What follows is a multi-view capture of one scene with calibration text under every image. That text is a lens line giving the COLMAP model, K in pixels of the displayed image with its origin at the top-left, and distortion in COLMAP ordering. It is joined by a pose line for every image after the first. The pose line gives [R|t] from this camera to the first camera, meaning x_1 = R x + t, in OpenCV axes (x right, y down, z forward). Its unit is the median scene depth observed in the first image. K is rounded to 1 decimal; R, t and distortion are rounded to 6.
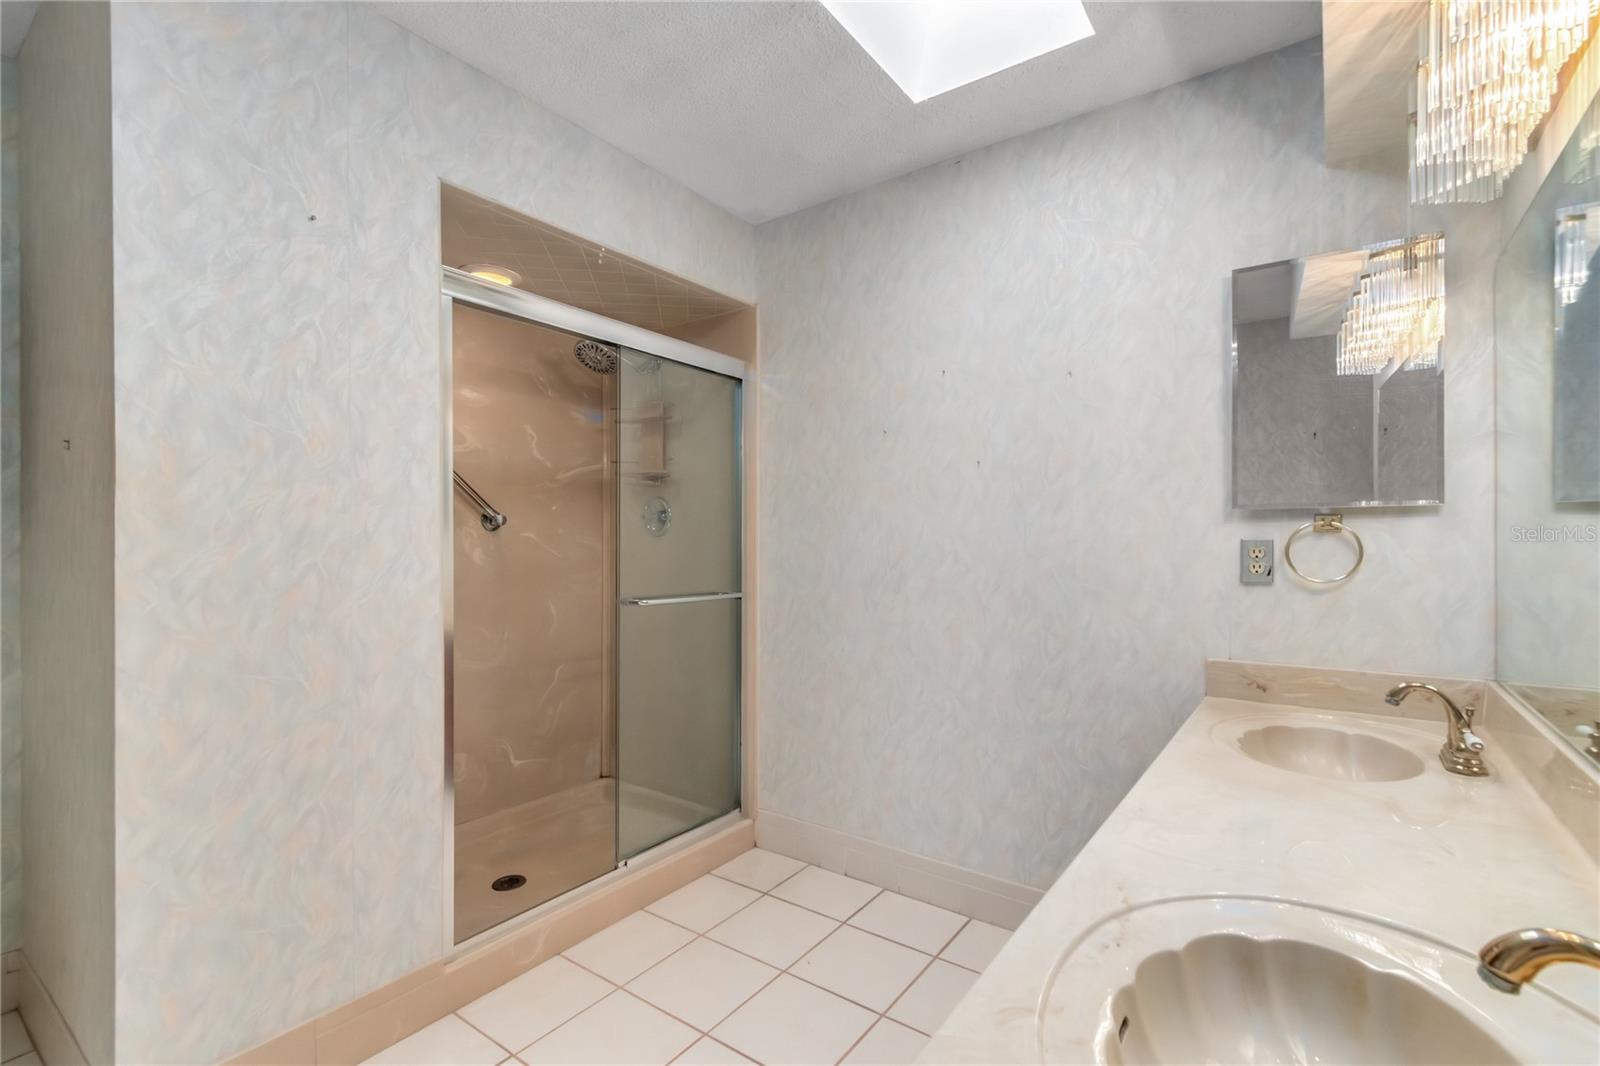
lens RADIAL K [[719.2, 0, 803.1], [0, 719.2, 536.7], [0, 0, 1]] dist [0.002367, -0.000518]
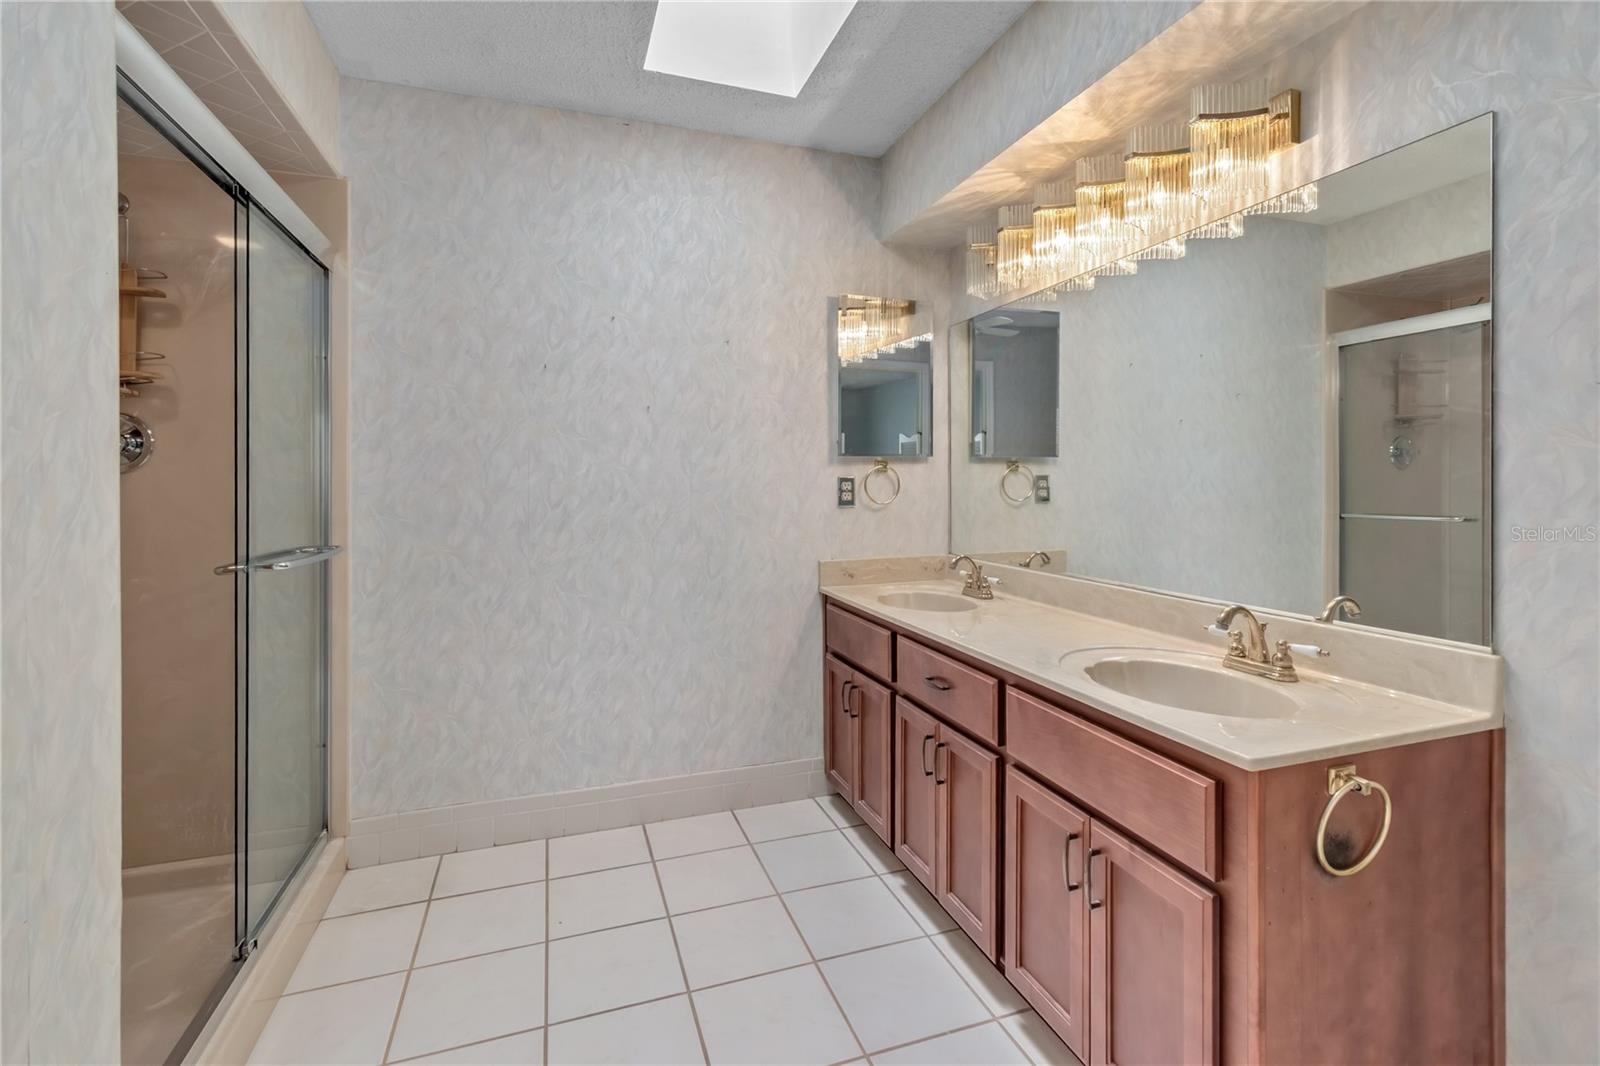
lens RADIAL K [[719.2, 0, 807.7], [0, 719.2, 479.8], [0, 0, 1]] dist [0.002367, -0.000518]
pose [[0.568634, -0.001275, 0.822590, -0.587752], [0.000726, 0.999999, 0.001048, 0.007241], [-0.822590, 0.000001, 0.568635, 0.198269]]
